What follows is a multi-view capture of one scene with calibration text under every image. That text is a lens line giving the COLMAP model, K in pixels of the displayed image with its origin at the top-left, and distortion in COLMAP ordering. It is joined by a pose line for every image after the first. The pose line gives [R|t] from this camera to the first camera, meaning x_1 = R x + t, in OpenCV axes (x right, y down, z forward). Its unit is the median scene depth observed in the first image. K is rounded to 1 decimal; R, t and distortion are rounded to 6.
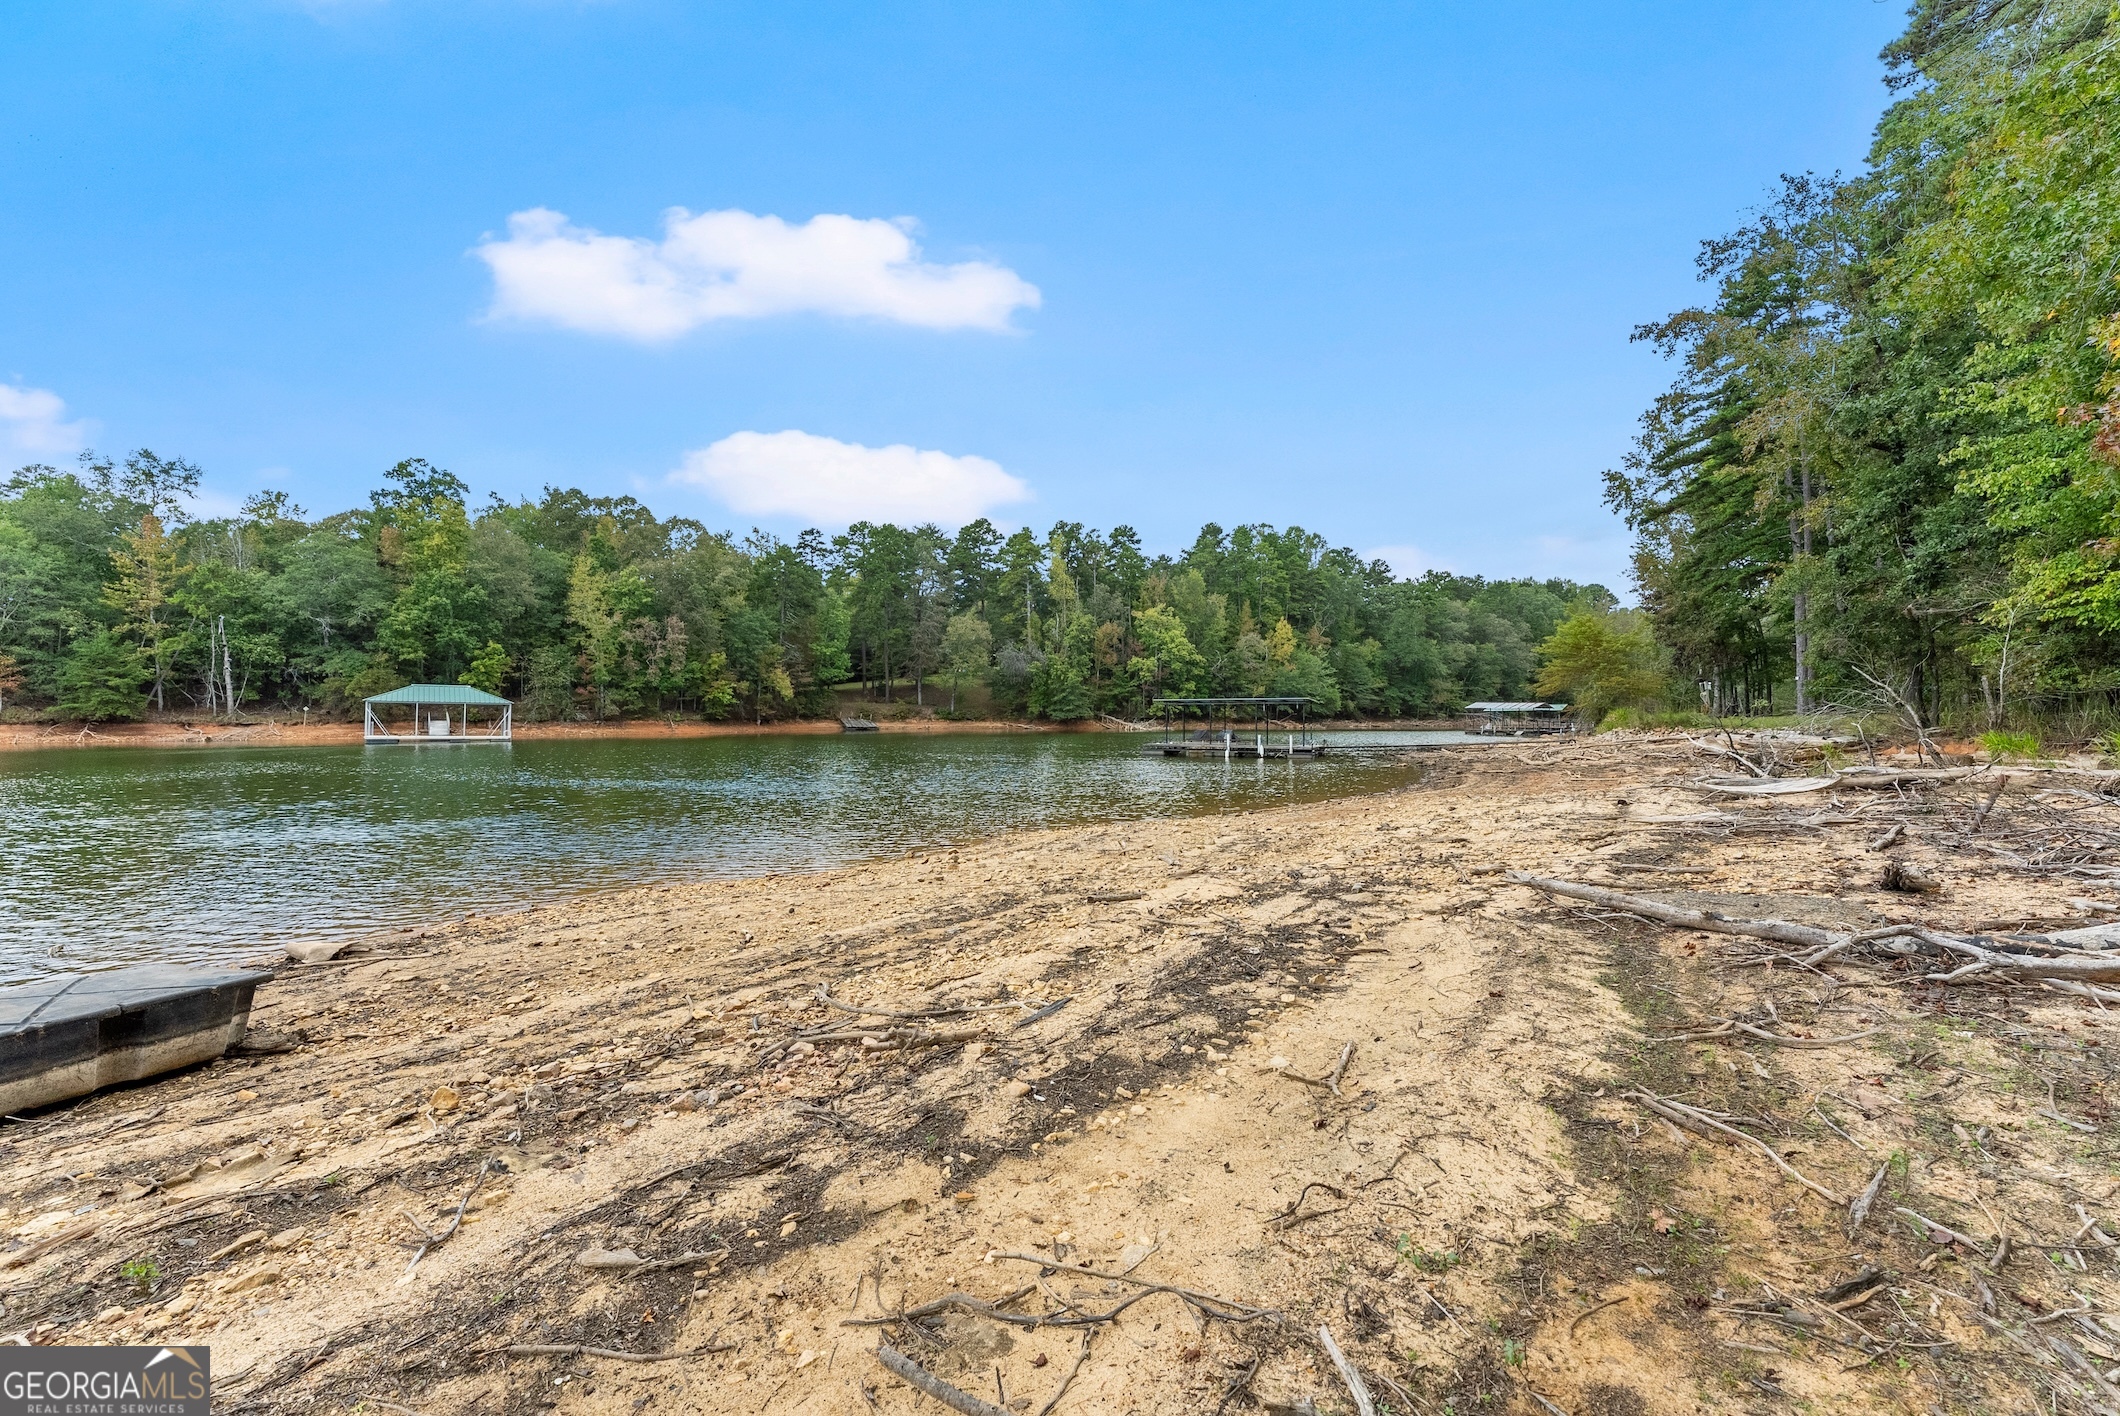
lens RADIAL K [[852.1, 0, 1041.3], [0, 852.1, 714.6], [0, 0, 1]] dist [-0.005898, 0.000643]
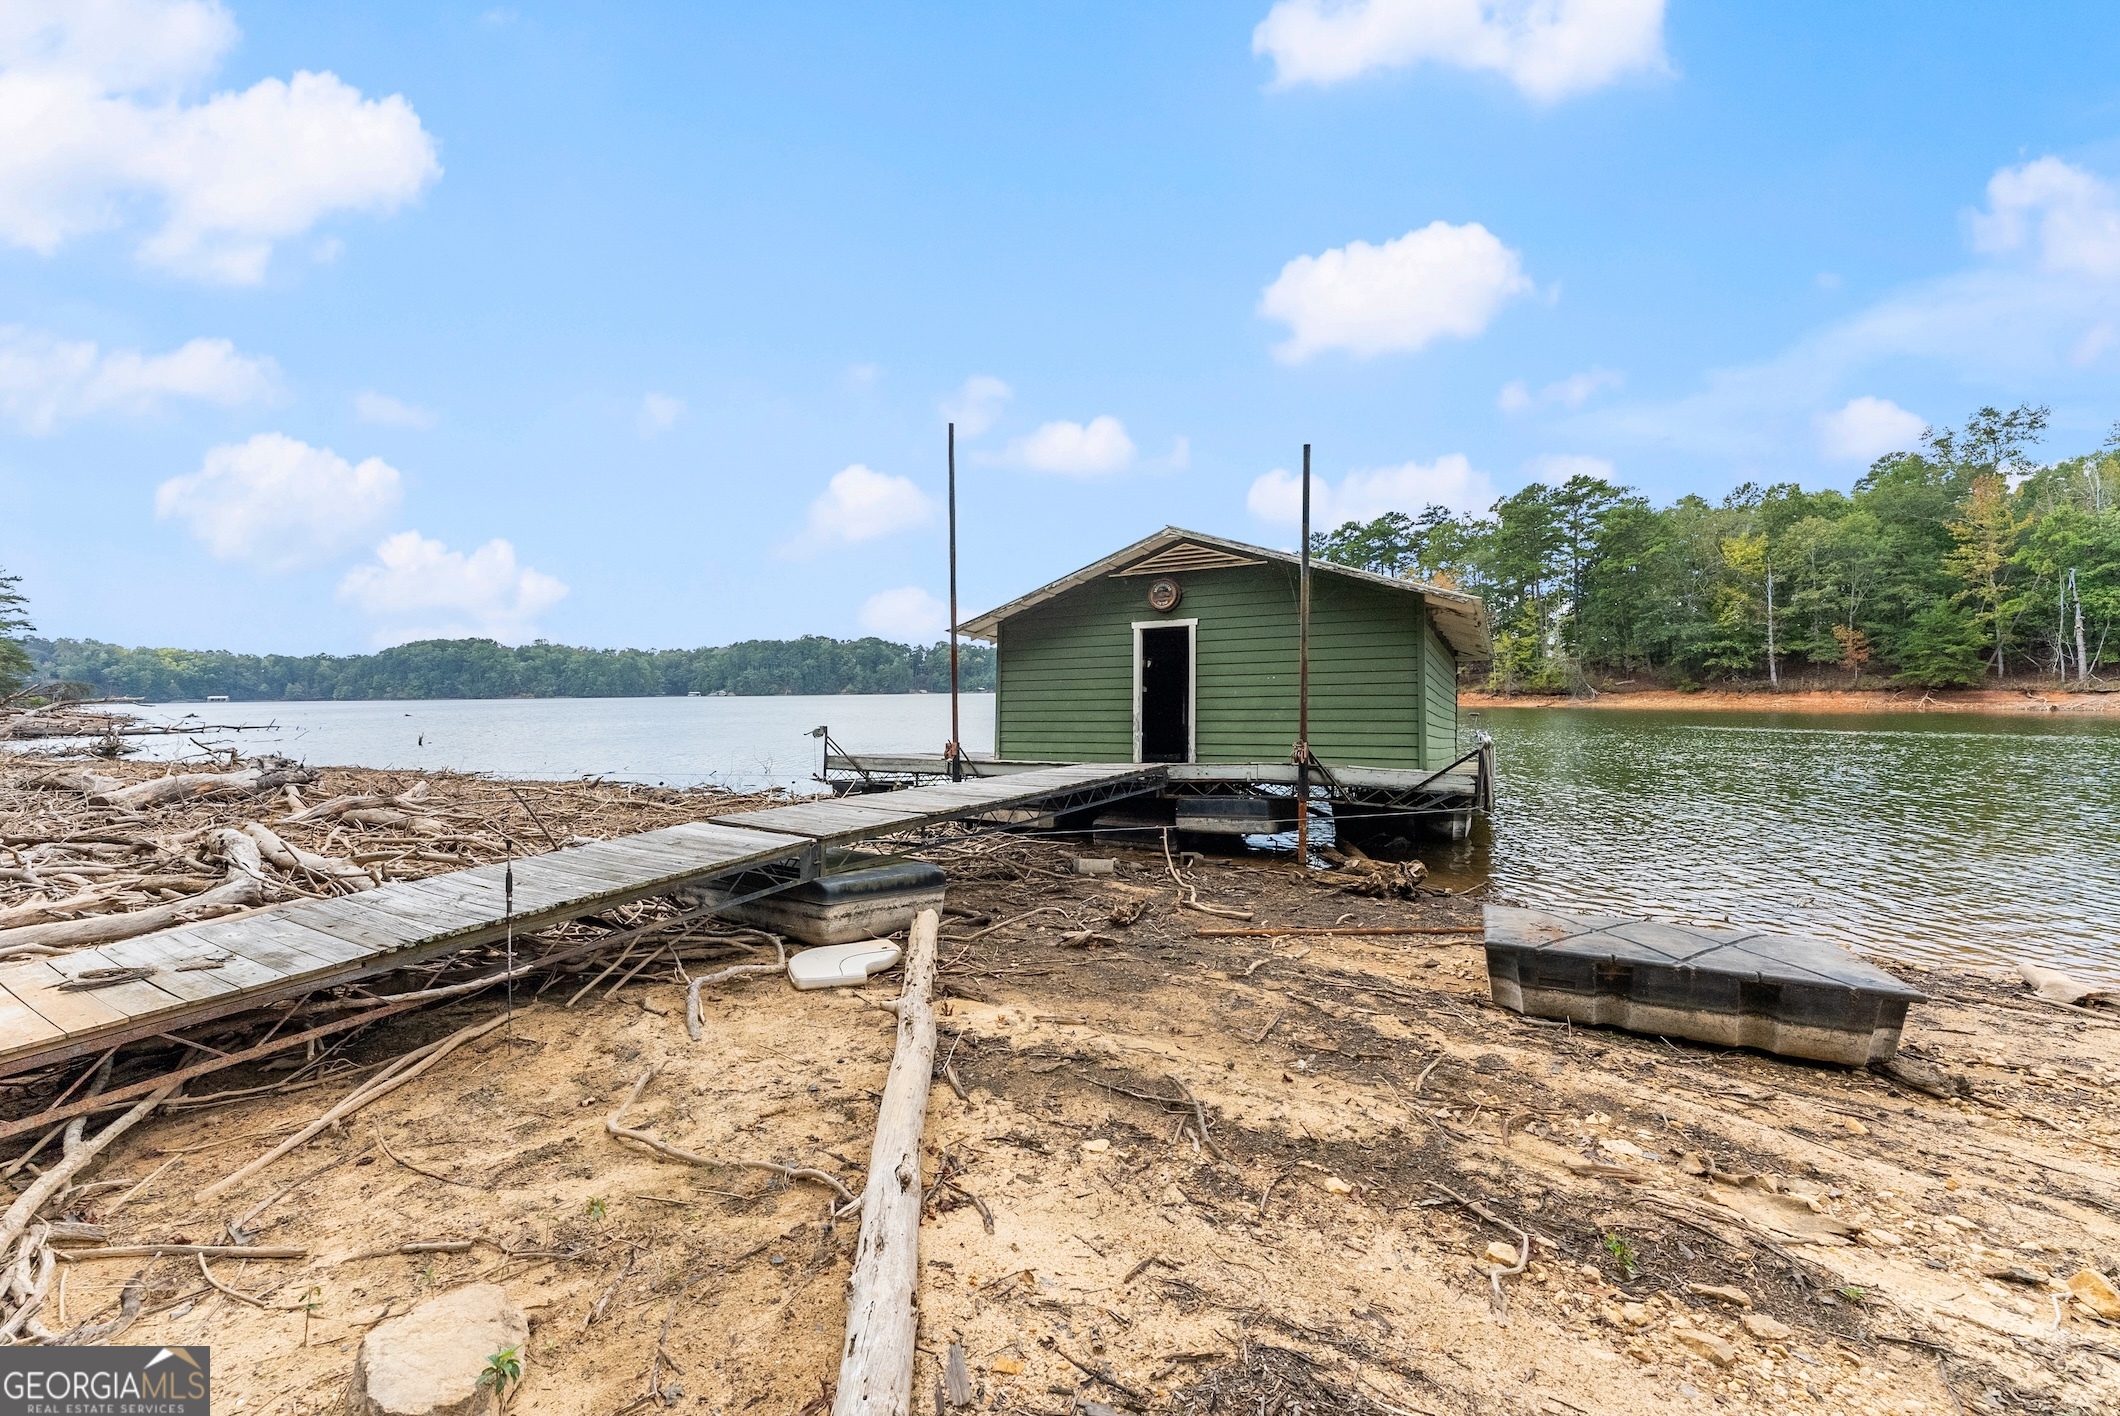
lens RADIAL K [[852.1, 0, 1057.3], [0, 852.1, 702.6], [0, 0, 1]] dist [-0.005898, 0.000643]
pose [[-0.080475, 0.015900, -0.996630, -0.018521], [0.009087, 0.999843, 0.015218, -0.000405], [0.996715, -0.007831, -0.080607, 0.215436]]
